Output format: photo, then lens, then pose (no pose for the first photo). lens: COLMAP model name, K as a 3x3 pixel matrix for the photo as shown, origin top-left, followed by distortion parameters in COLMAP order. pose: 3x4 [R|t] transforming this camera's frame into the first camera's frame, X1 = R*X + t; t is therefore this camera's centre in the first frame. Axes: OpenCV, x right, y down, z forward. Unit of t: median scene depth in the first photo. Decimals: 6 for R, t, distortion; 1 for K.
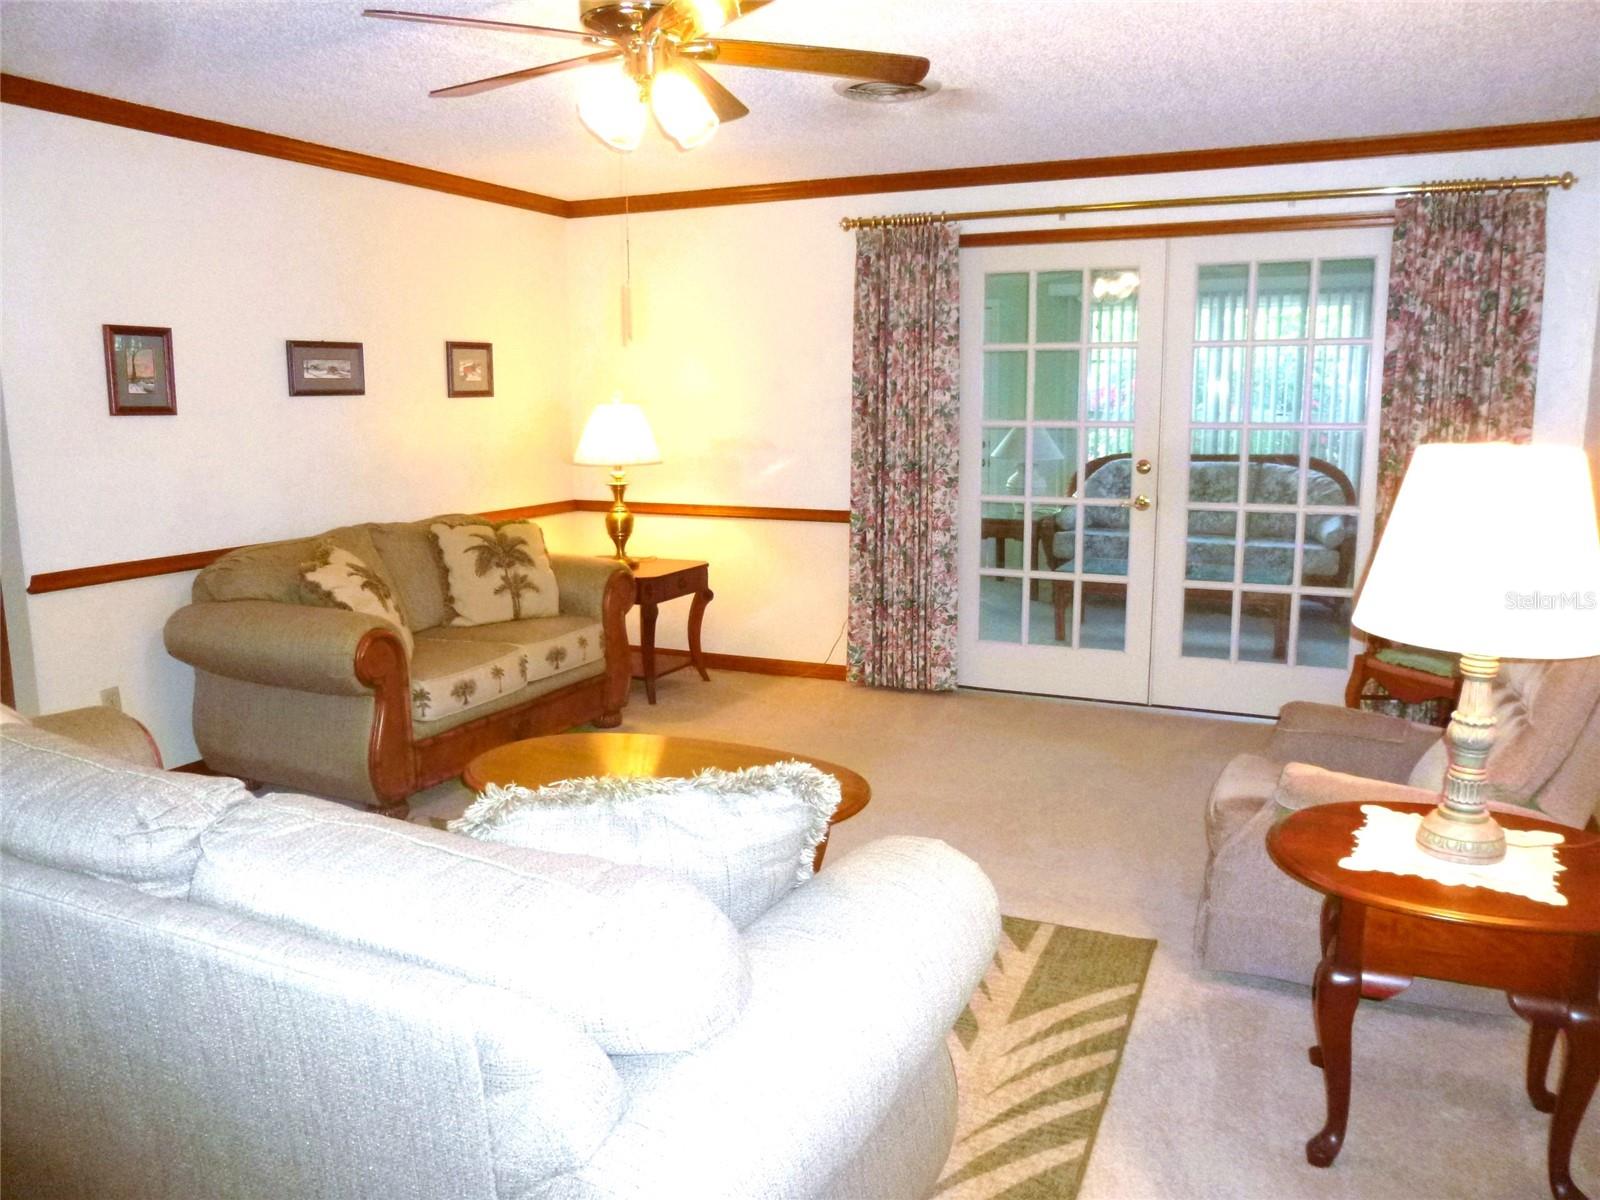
lens RADIAL K [[1203.1, 0, 800.3], [0, 1203.1, 610.7], [0, 0, 1]] dist [-0.061396, 0.038623]
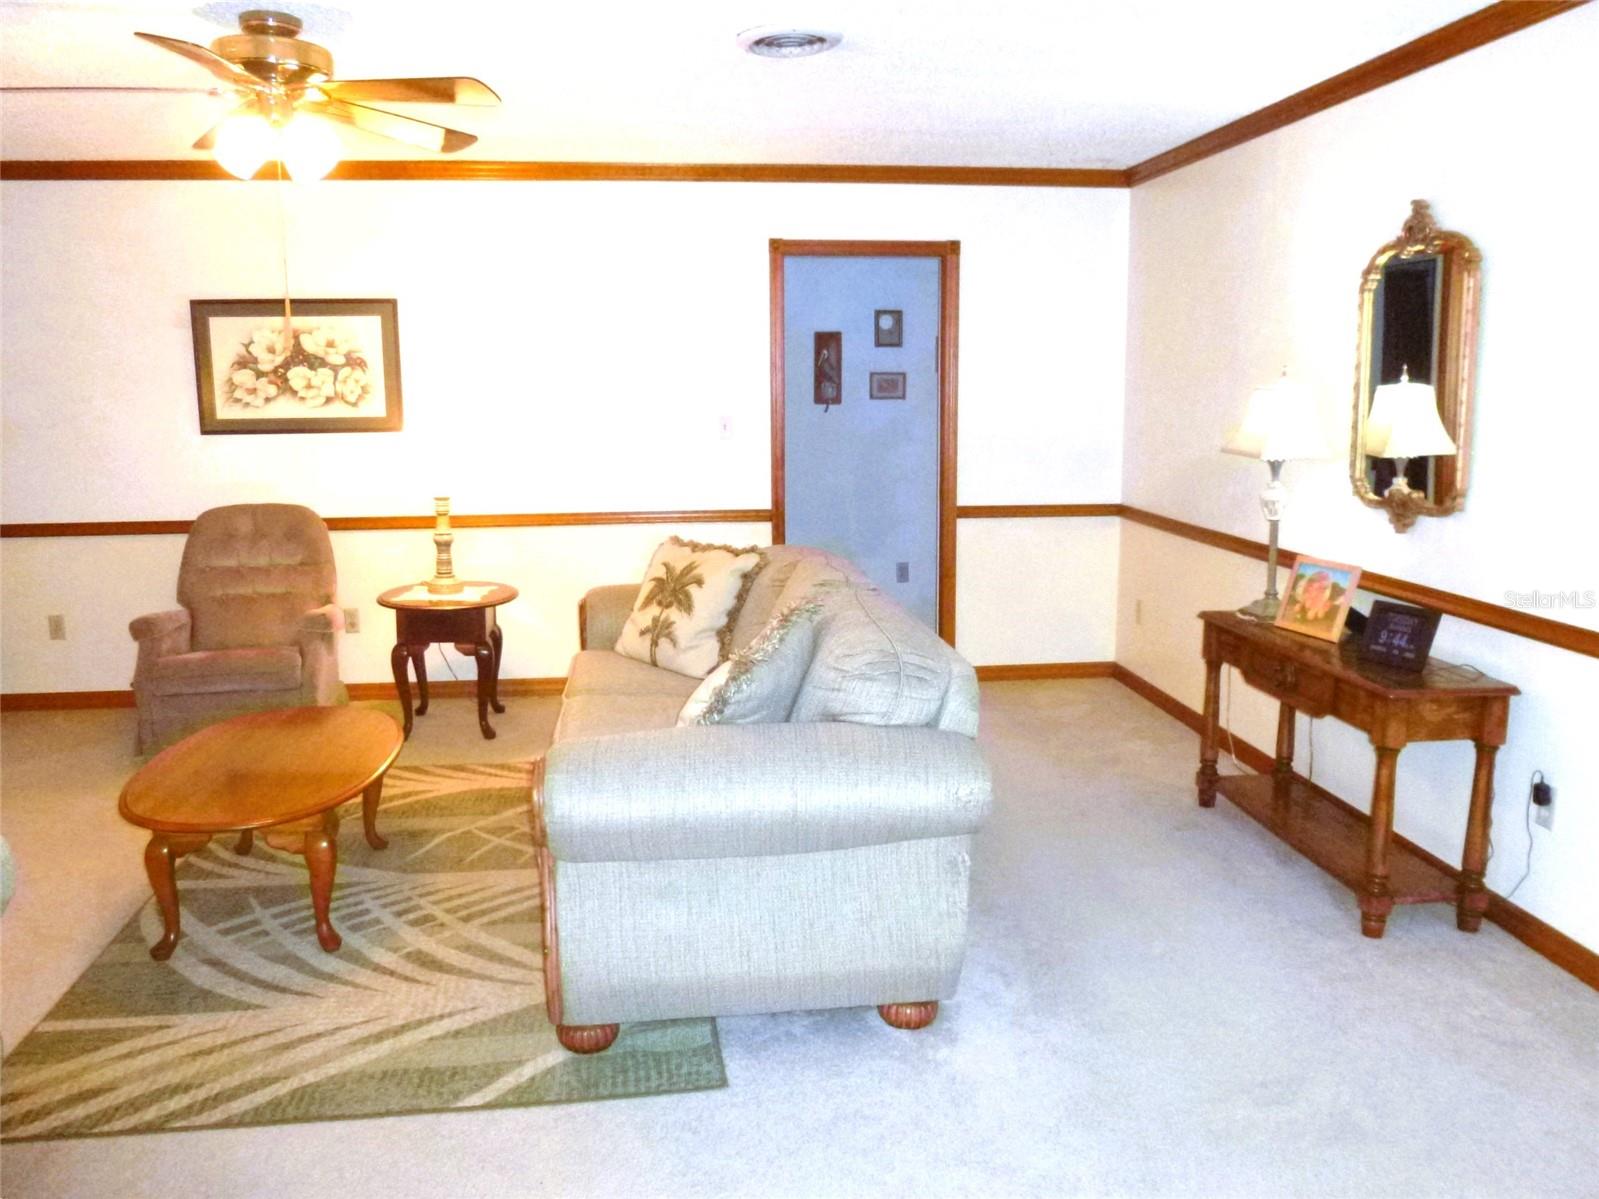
lens RADIAL K [[1269.5, 0, 799.5], [0, 1269.5, 599.5], [0, 0, 1]] dist [-0.057242, 0.012564]
pose [[-0.536233, -0.134390, 0.833303, -0.939276], [0.154659, 0.954886, 0.253522, -0.152748], [-0.829780, 0.264824, -0.491257, 0.836604]]
